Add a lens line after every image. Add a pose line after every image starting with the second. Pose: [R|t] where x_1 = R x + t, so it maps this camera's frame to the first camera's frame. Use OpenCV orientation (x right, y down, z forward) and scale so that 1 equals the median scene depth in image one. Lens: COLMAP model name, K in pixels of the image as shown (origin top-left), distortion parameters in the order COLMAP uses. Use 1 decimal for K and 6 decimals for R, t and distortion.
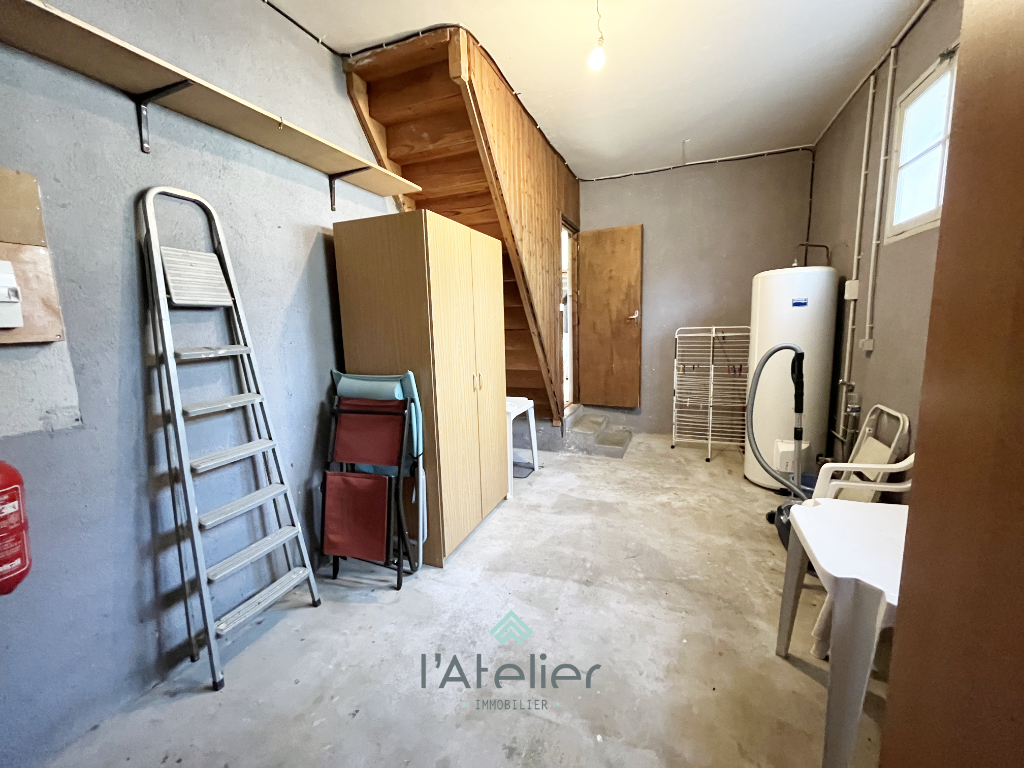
lens RADIAL K [[410.9, 0, 514.8], [0, 410.9, 377.2], [0, 0, 1]] dist [-0.000118, -0.001212]
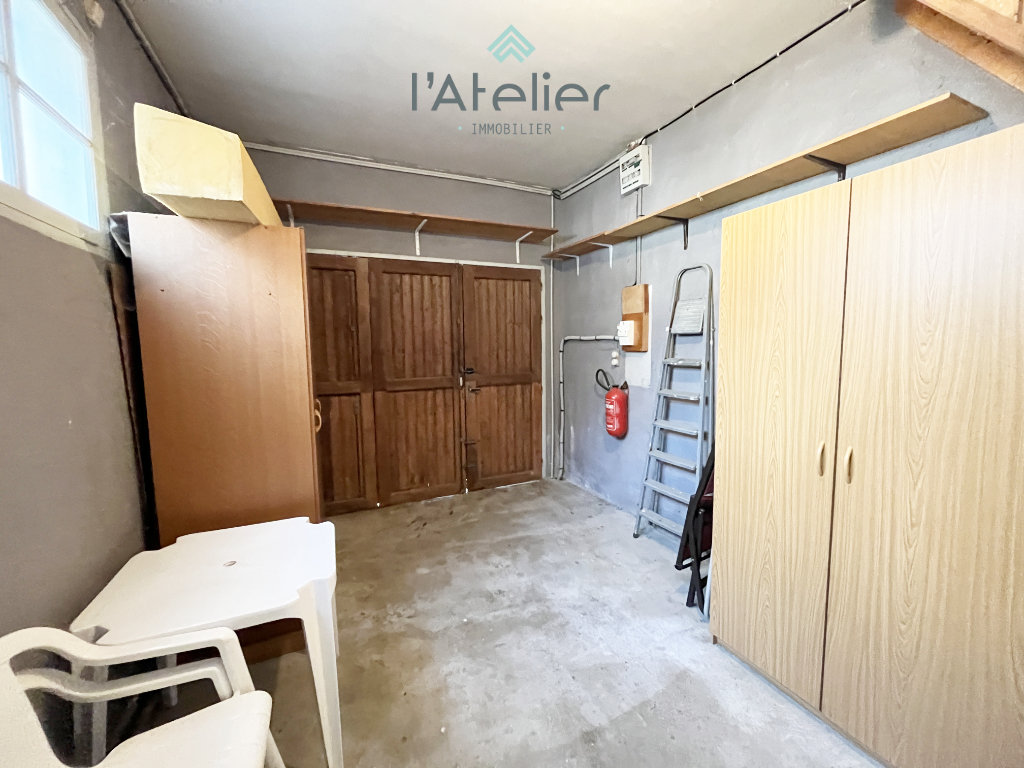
lens RADIAL K [[410.9, 0, 512.9], [0, 410.9, 379.6], [0, 0, 1]] dist [-0.000118, -0.001212]
pose [[-0.686726, 0.099394, -0.720089, 0.948982], [-0.065118, 0.978214, 0.197123, -0.287480], [0.723994, 0.182260, -0.665293, 1.702960]]
